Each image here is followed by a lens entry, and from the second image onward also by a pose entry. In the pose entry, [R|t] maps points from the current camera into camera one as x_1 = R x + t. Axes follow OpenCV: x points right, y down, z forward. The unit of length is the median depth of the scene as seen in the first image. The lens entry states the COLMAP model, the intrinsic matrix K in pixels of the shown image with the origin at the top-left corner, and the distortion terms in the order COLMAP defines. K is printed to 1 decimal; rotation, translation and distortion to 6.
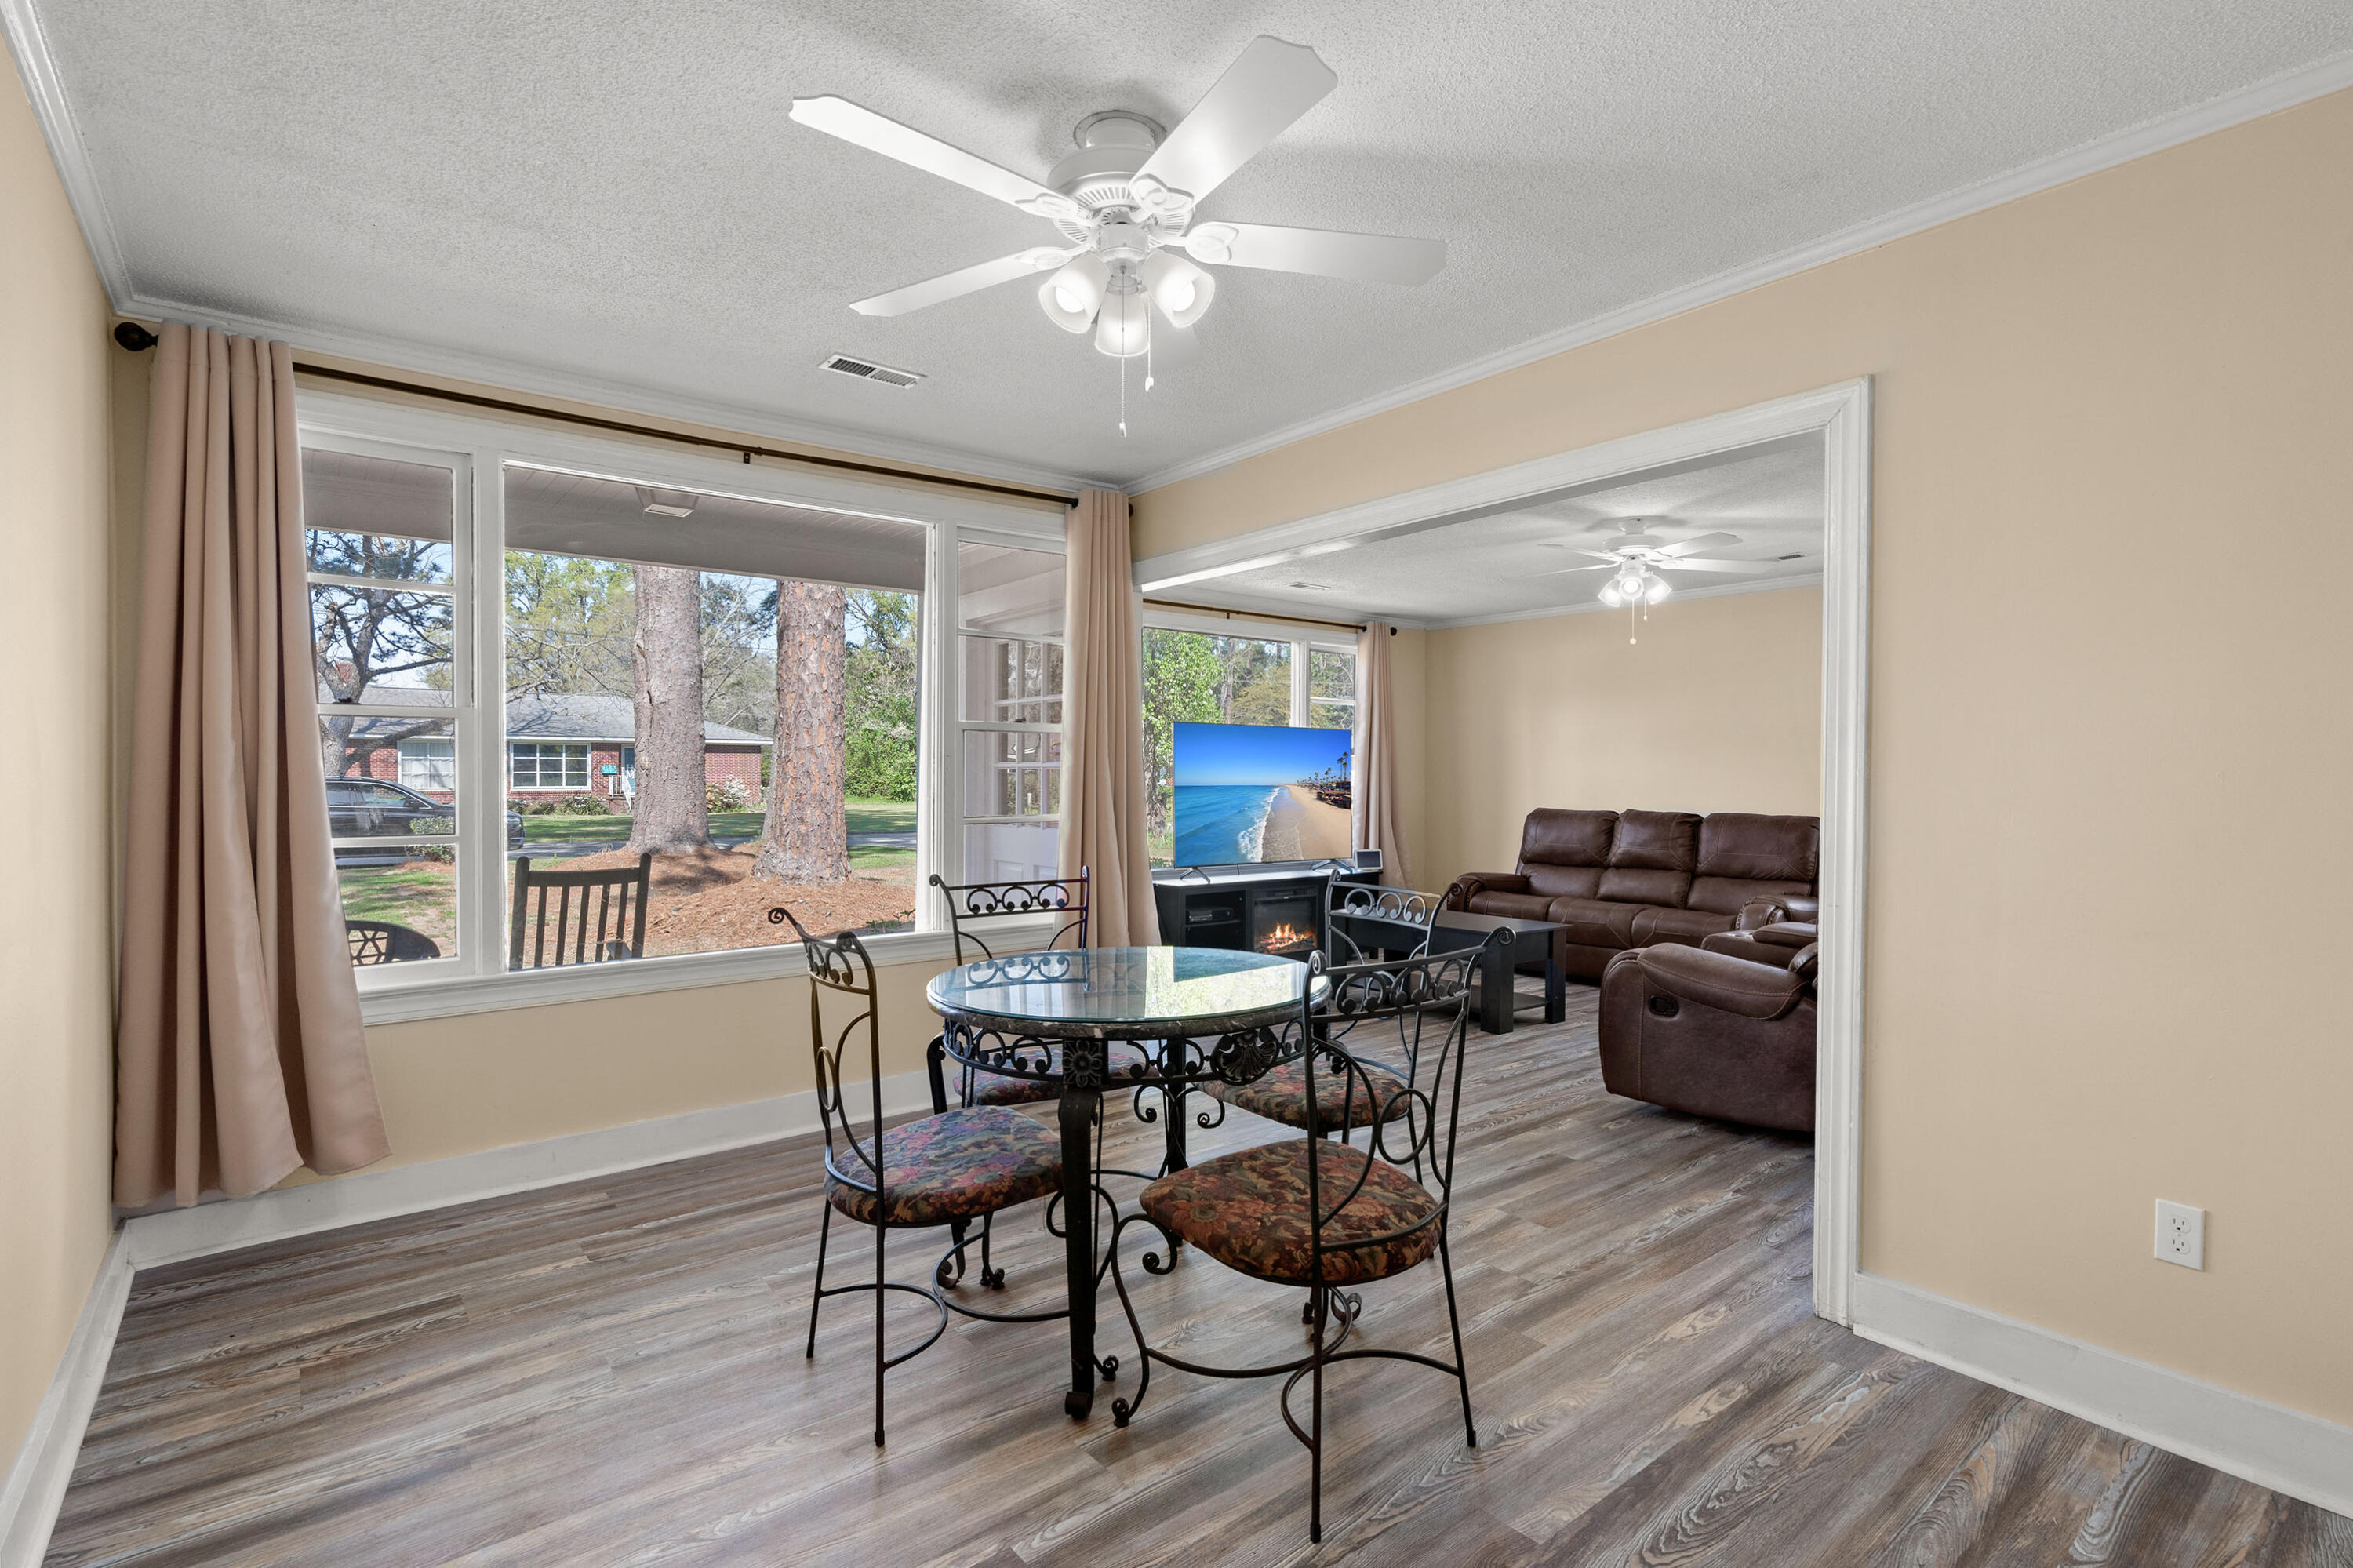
lens RADIAL K [[1094.0, 0, 1223.9], [0, 1094.0, 788.3], [0, 0, 1]] dist [-0.000975, 0.000096]
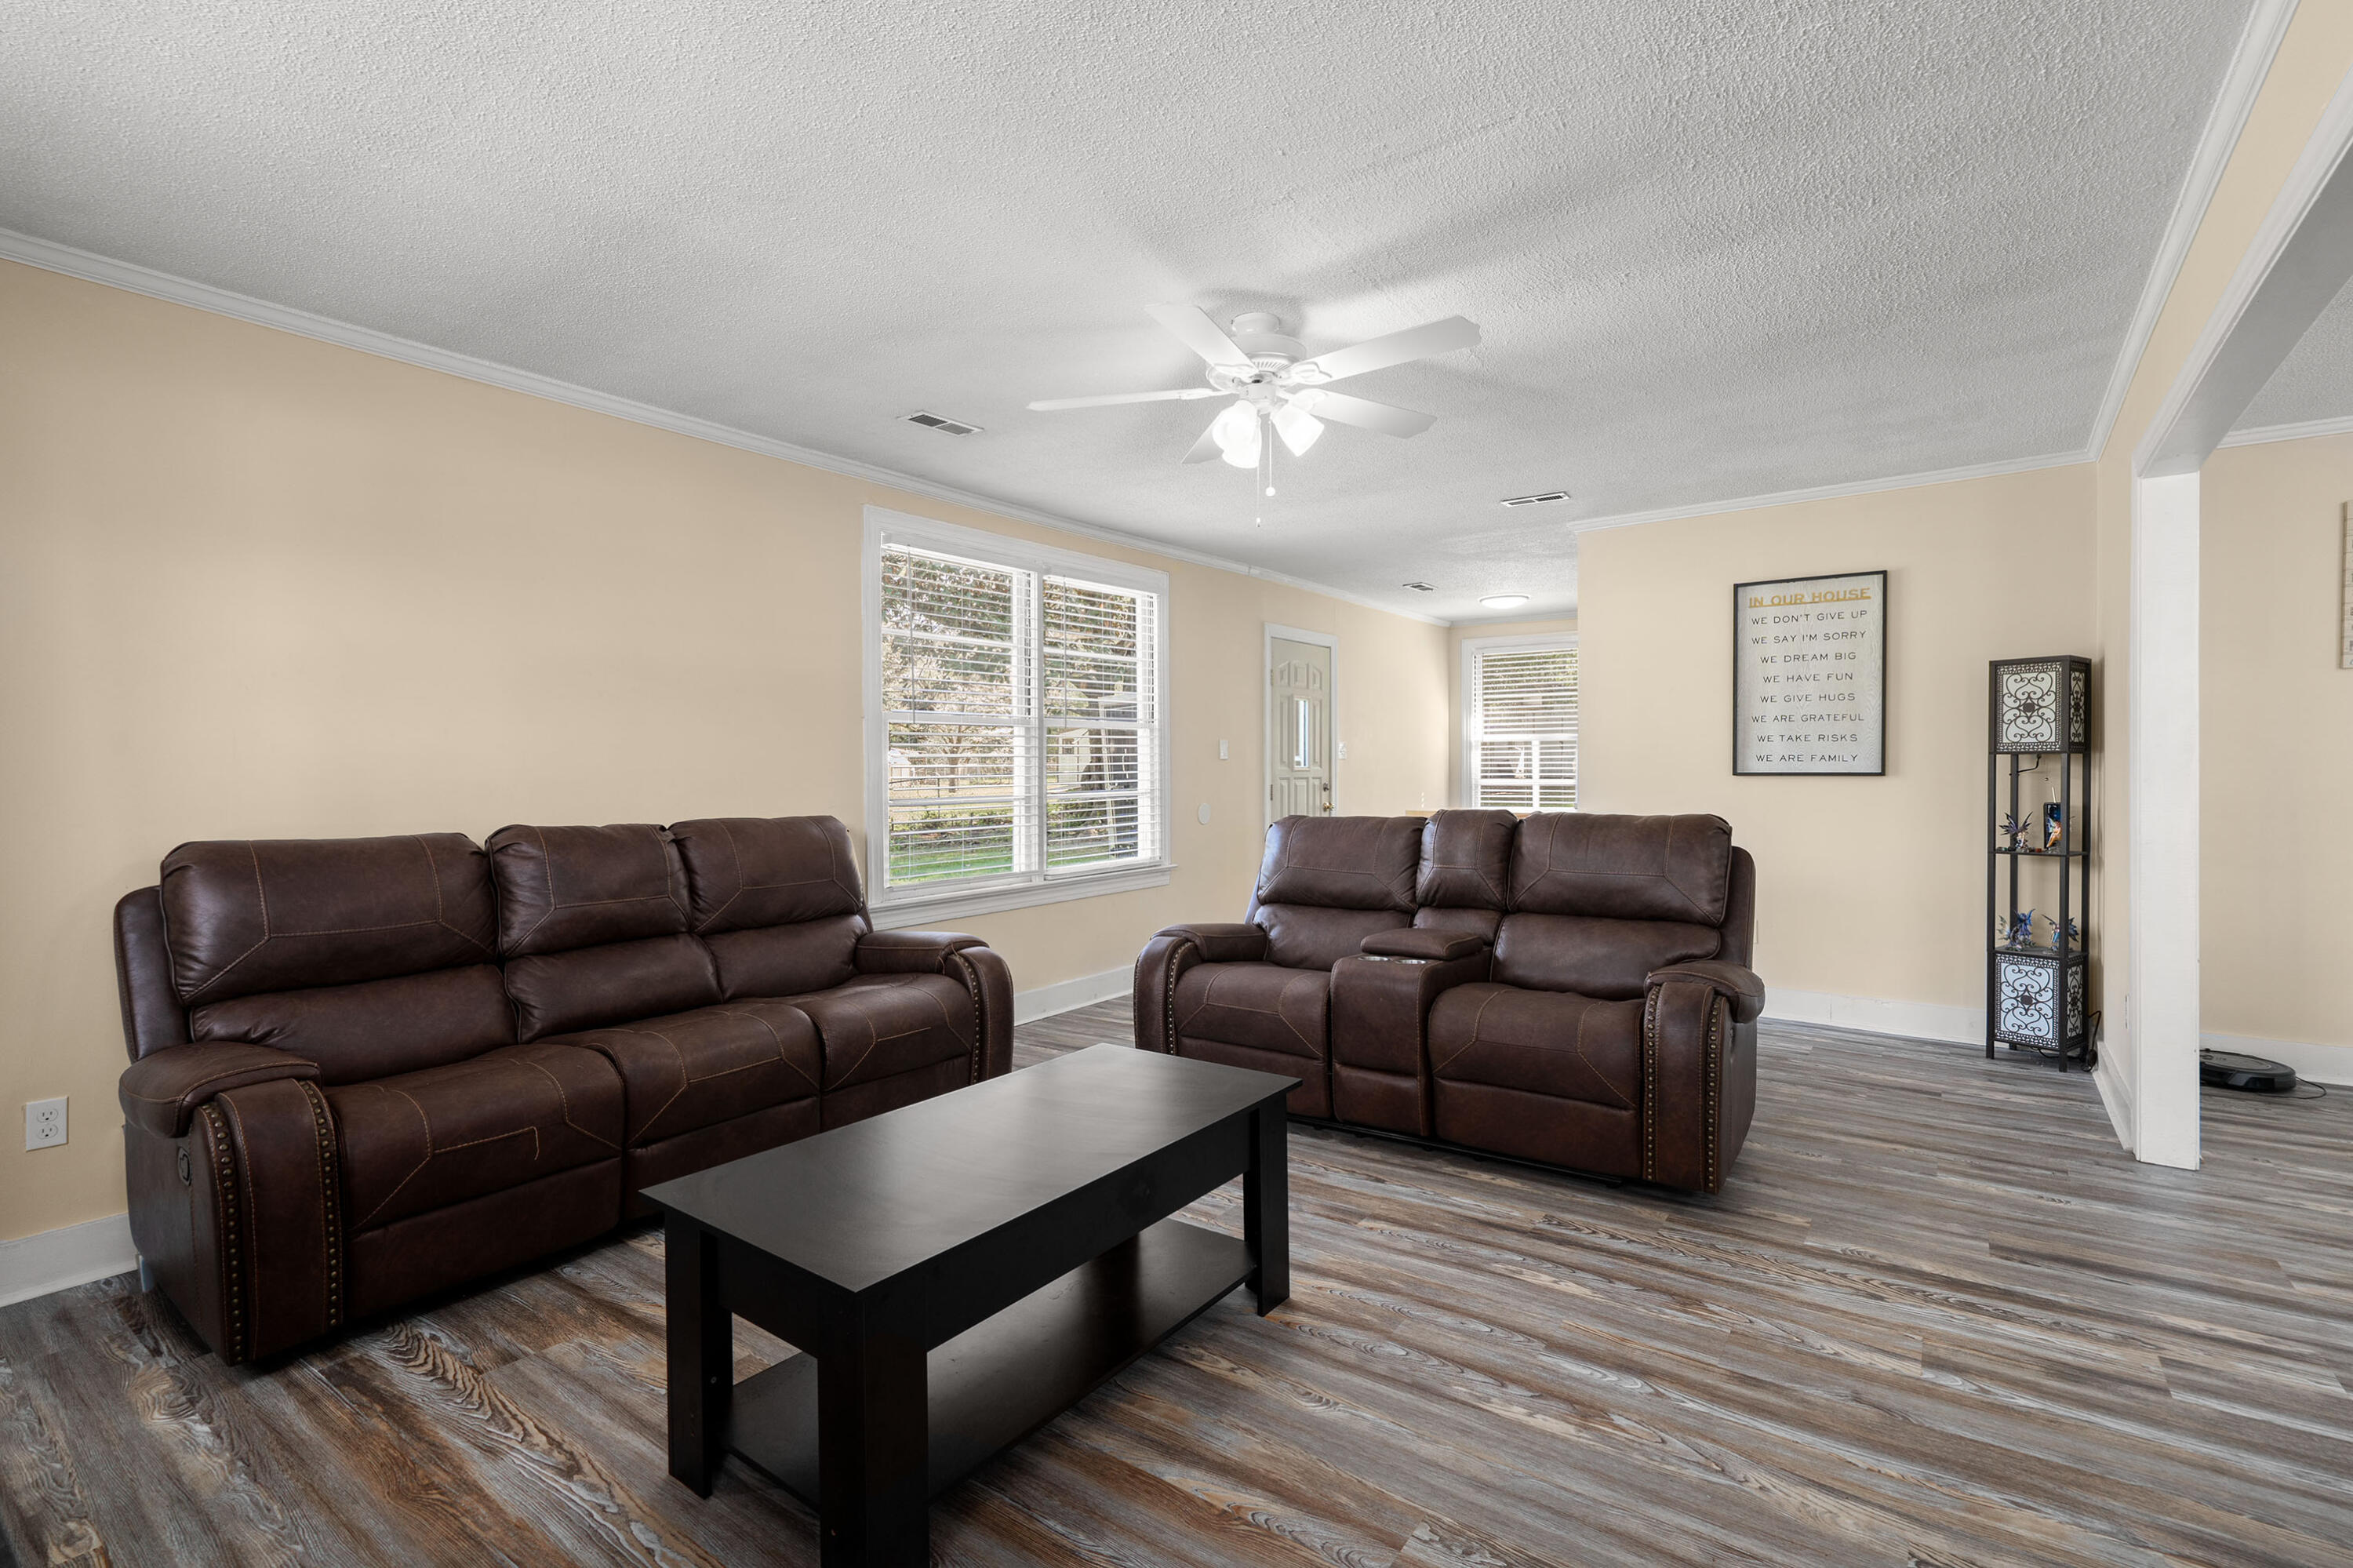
lens RADIAL K [[1062.3, 0, 1176.5], [0, 1062.3, 784.0], [0, 0, 1]] dist [-0.000950, 0.000542]
pose [[-0.235870, -0.013705, 0.971688, -0.132028], [0.012782, 0.999770, 0.017203, -0.001869], [-0.971700, 0.016478, -0.235641, 0.860961]]
